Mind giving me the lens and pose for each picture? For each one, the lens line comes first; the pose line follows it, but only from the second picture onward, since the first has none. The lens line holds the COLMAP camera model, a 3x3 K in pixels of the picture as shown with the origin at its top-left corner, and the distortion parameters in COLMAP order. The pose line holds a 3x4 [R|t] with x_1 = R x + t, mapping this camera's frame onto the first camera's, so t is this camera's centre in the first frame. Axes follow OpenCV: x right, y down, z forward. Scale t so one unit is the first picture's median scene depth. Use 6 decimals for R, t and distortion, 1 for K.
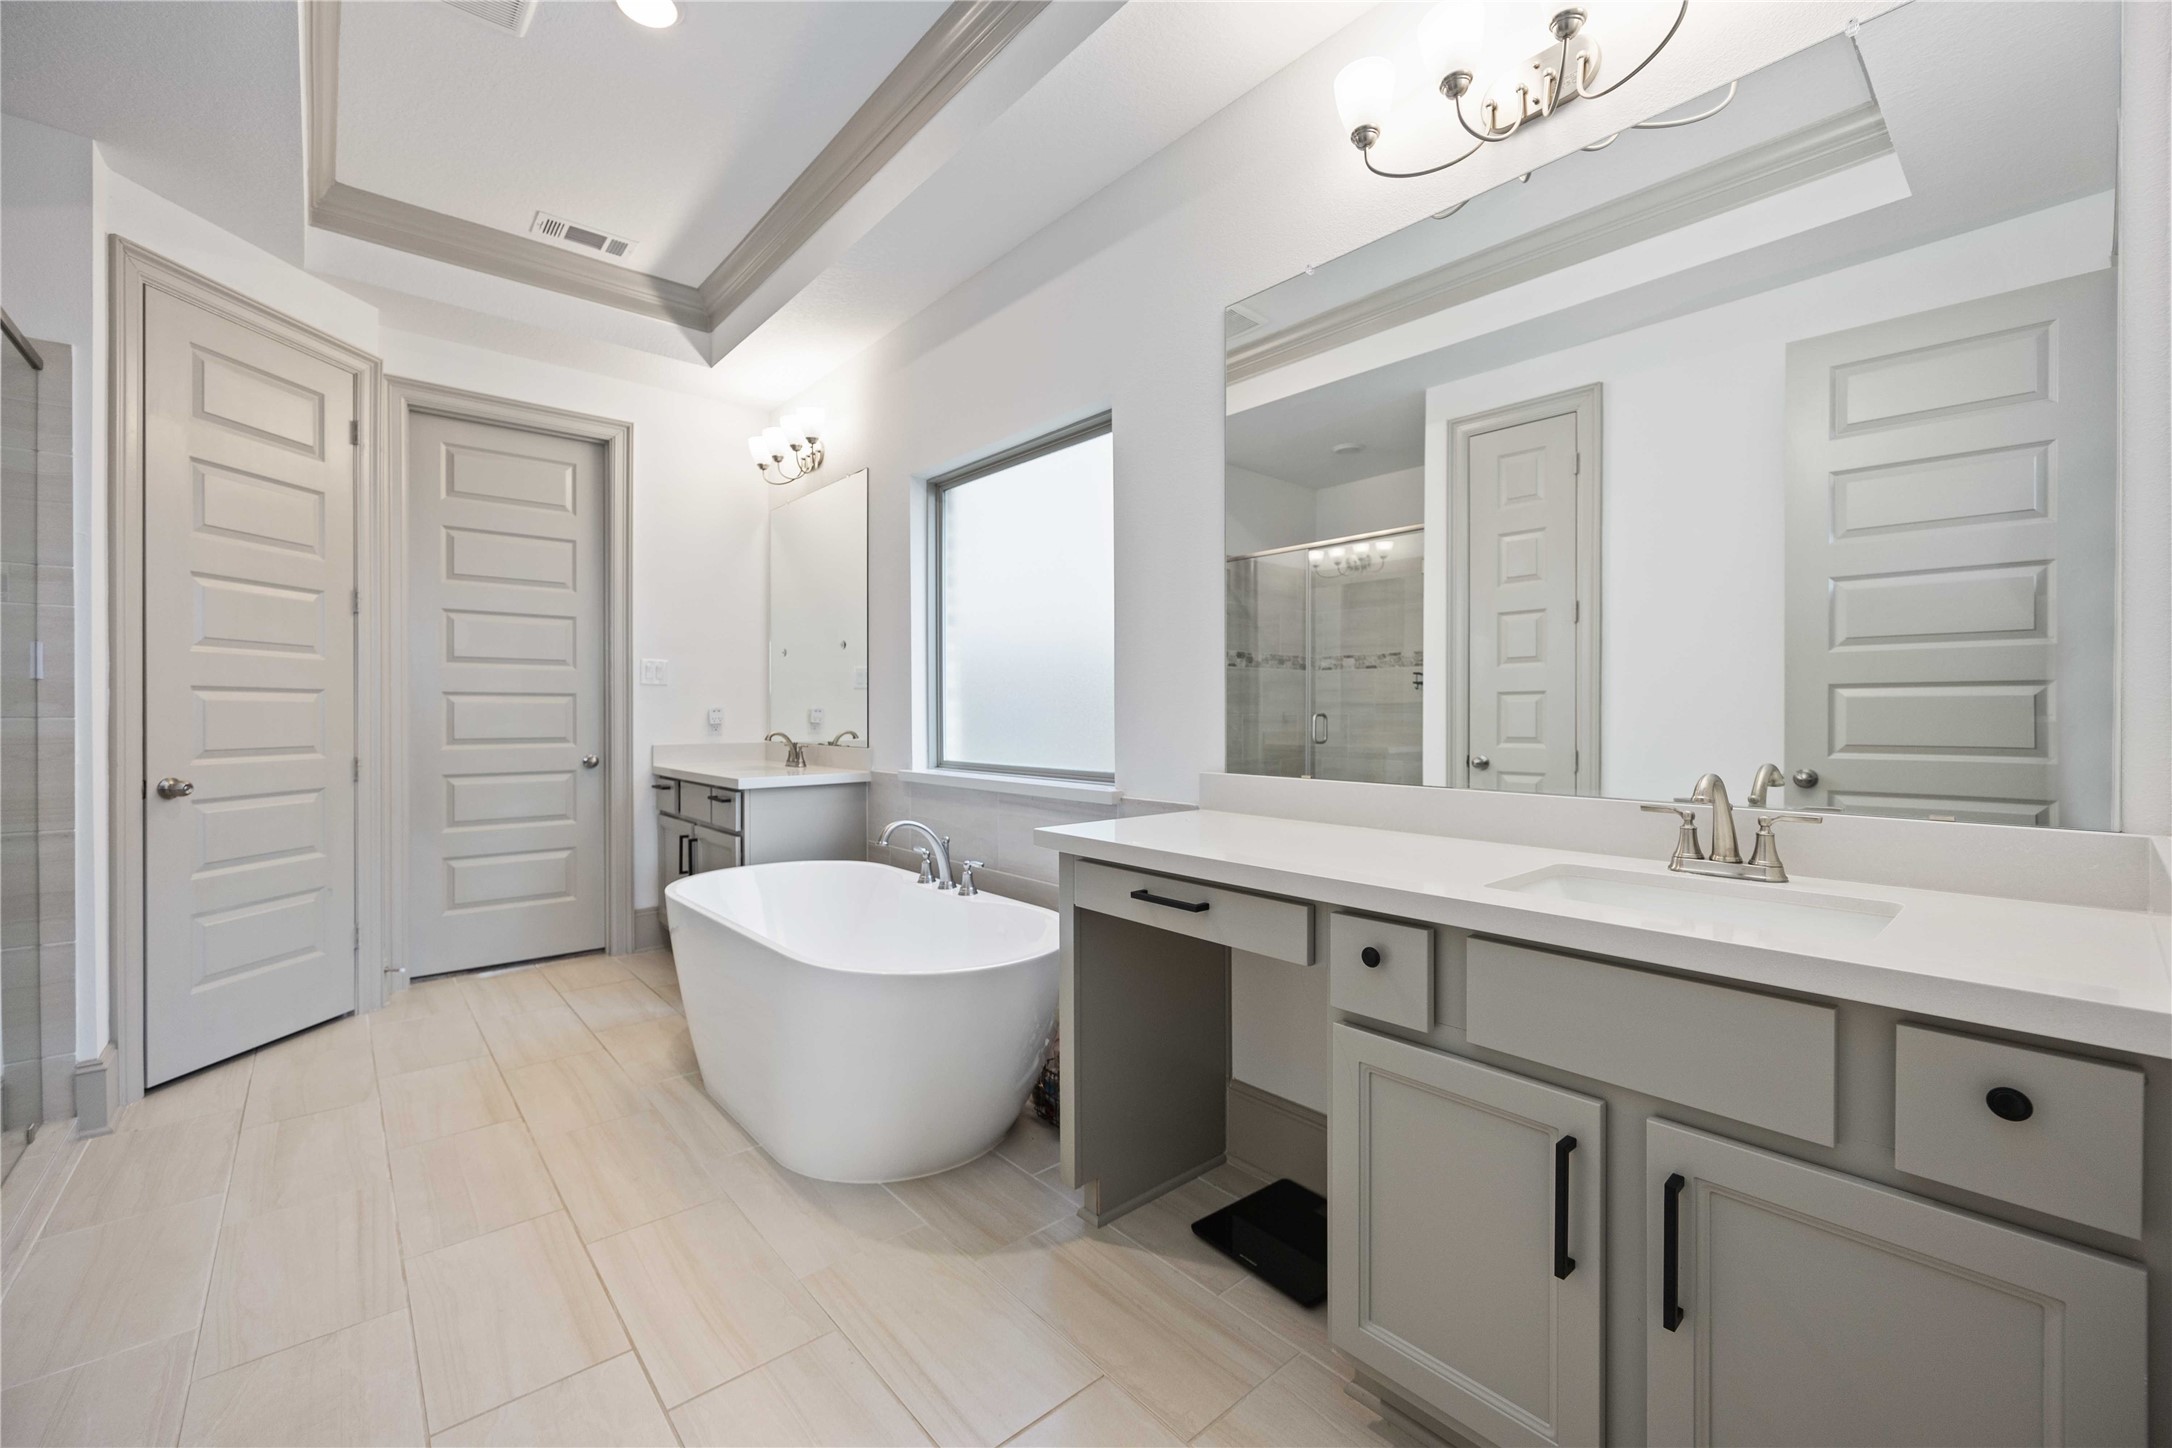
lens RADIAL K [[879.4, 0, 1083.8], [0, 879.4, 715.0], [0, 0, 1]] dist [-0.003493, -0.000096]
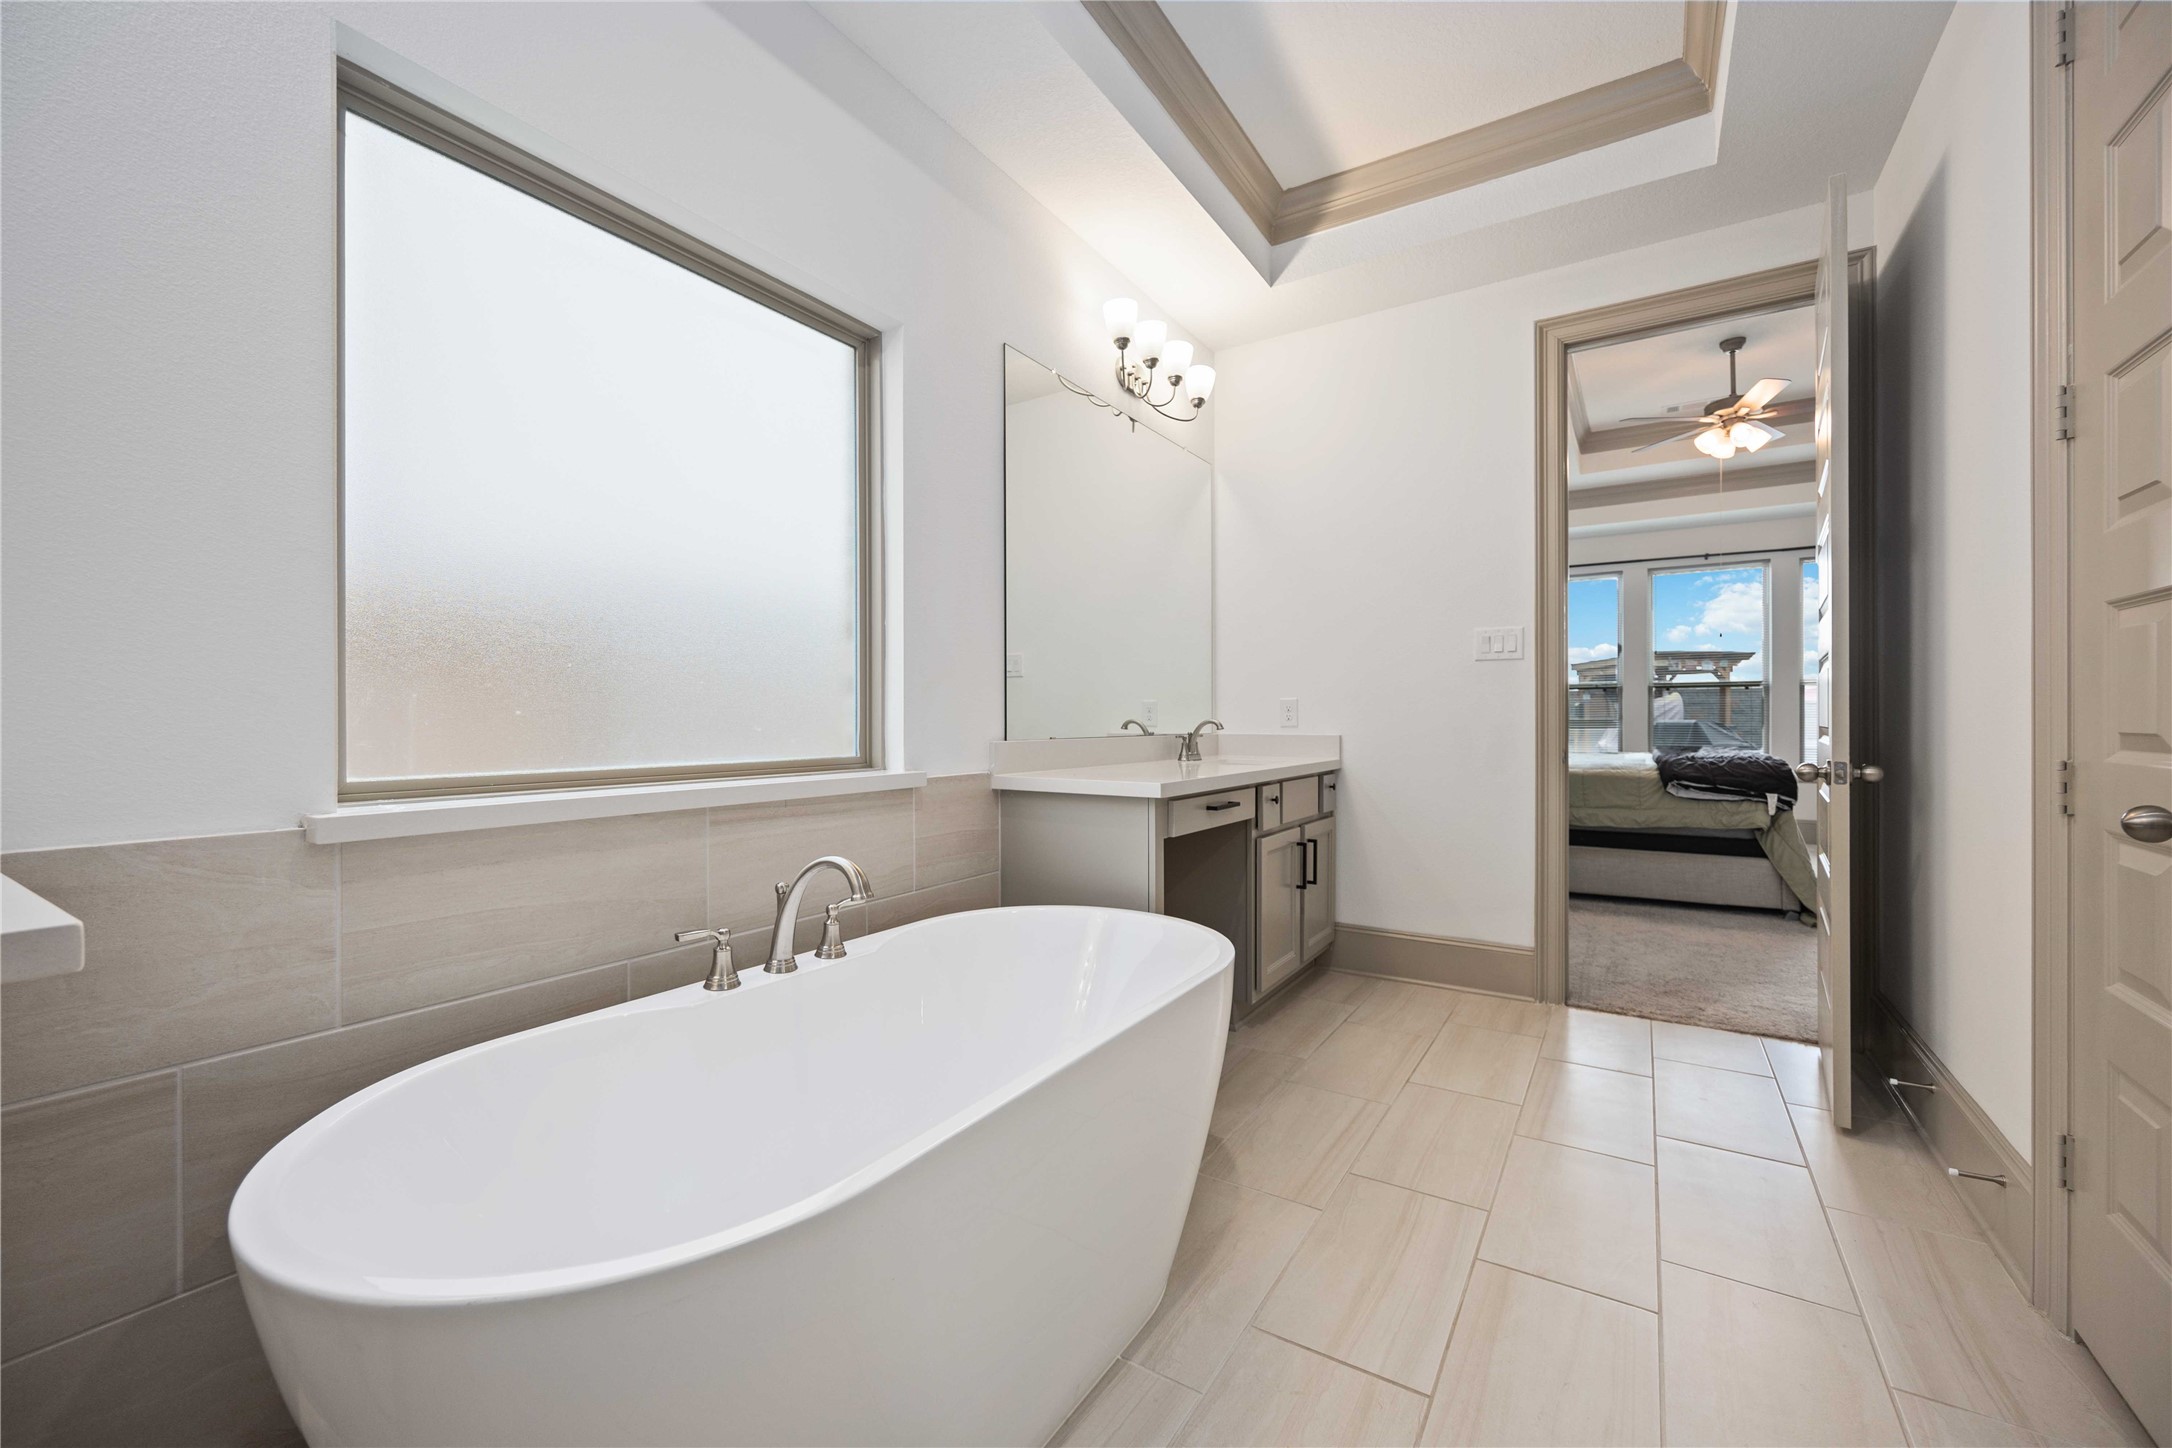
lens RADIAL K [[879.4, 0, 1079.8], [0, 879.4, 719.8], [0, 0, 1]] dist [-0.003493, -0.000096]
pose [[-0.283277, -0.001080, 0.959037, -1.303753], [0.006770, 0.999972, 0.003126, 0.048406], [-0.959014, 0.007379, -0.283262, 1.633910]]
